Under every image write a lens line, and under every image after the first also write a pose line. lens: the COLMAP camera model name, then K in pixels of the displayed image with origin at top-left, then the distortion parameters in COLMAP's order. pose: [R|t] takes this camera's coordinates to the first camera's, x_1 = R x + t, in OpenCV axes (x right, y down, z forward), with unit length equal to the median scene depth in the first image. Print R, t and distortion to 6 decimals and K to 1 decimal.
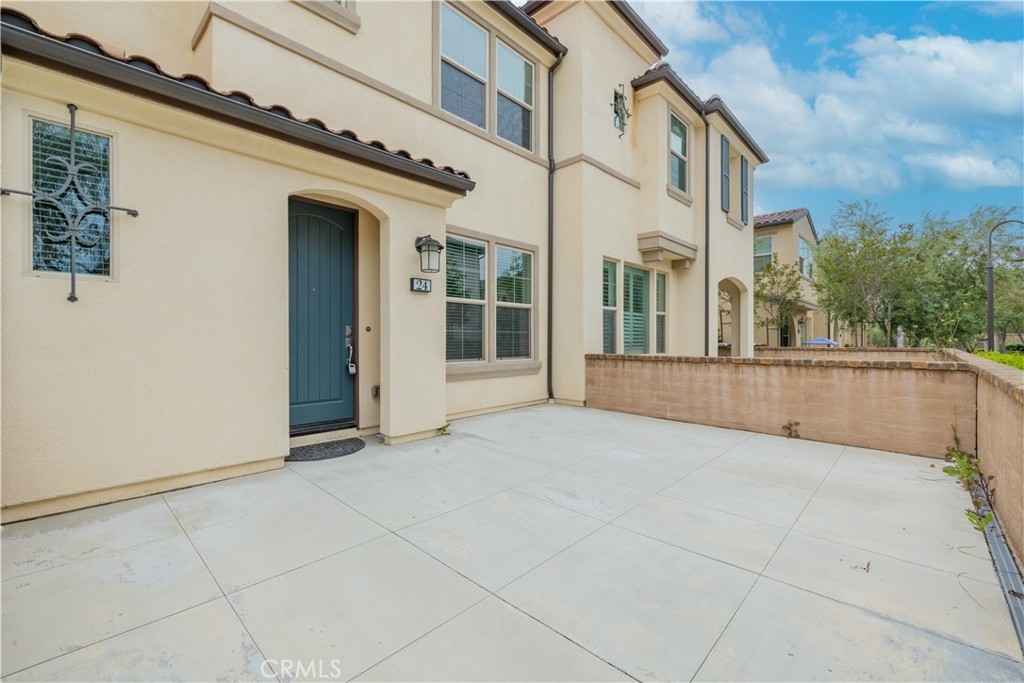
lens RADIAL K [[433.1, 0, 514.0], [0, 433.1, 337.9], [0, 0, 1]] dist [0.000189, -0.000136]
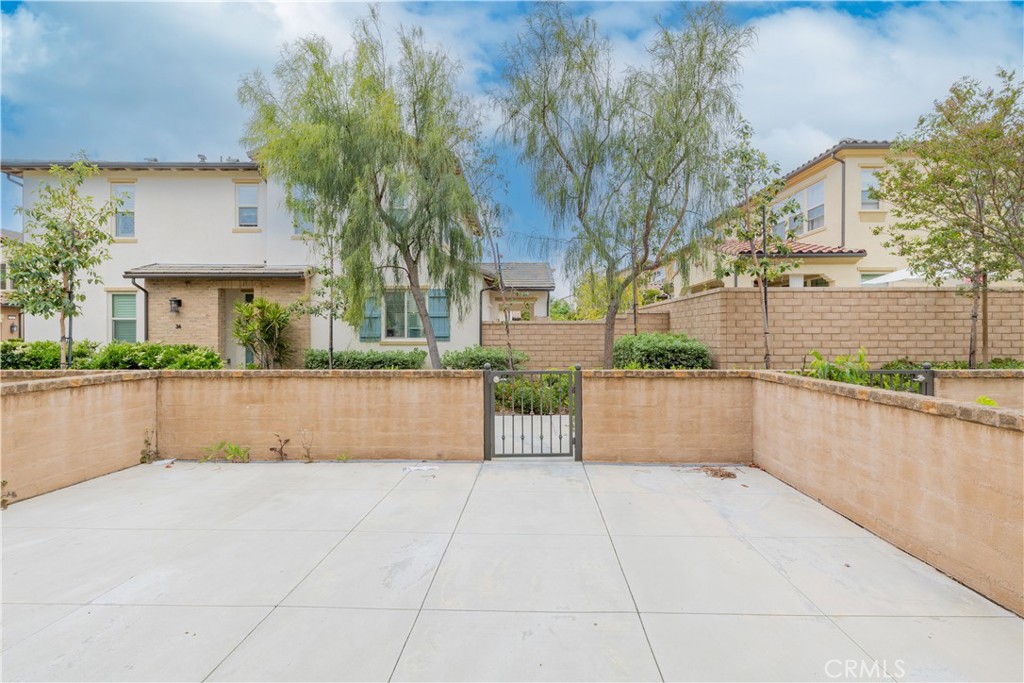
lens RADIAL K [[457.9, 0, 527.3], [0, 457.9, 338.1], [0, 0, 1]] dist [0.000900, -0.000040]
pose [[-0.664353, -0.000990, 0.747418, -0.325887], [0.000631, 0.999998, 0.001885, -0.019187], [-0.747419, 0.001724, -0.664351, 0.725786]]
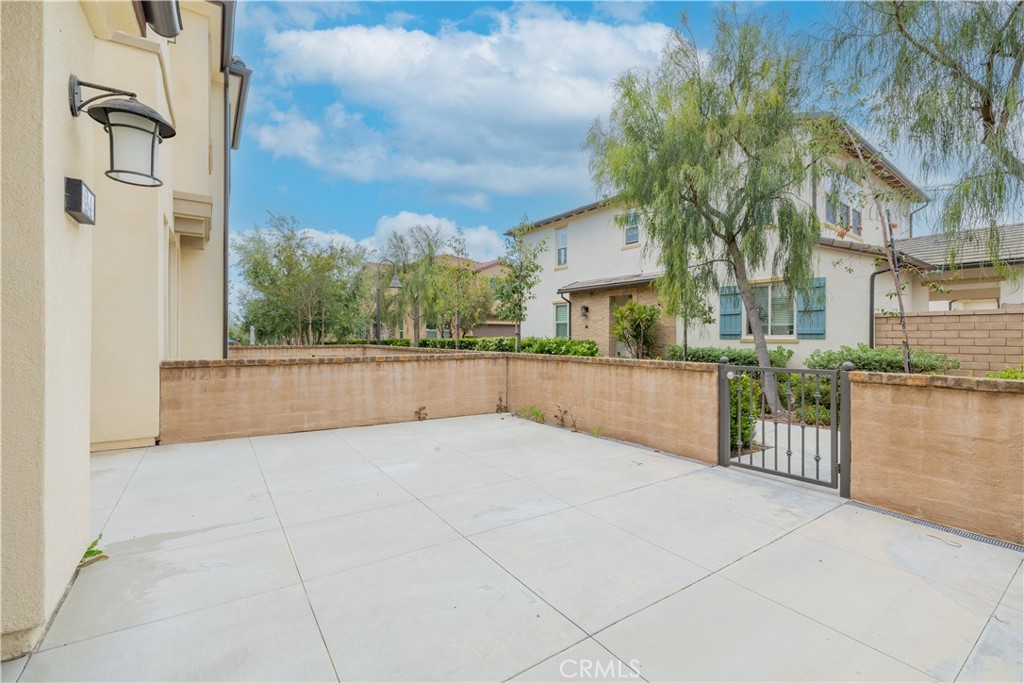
lens RADIAL K [[433.1, 0, 514.0], [0, 433.1, 337.9], [0, 0, 1]] dist [0.000189, -0.000136]
pose [[0.208080, 0.000038, 0.978112, -0.405313], [-0.004768, 0.999988, 0.000975, -0.001163], [-0.978100, -0.004867, 0.208078, 0.418024]]
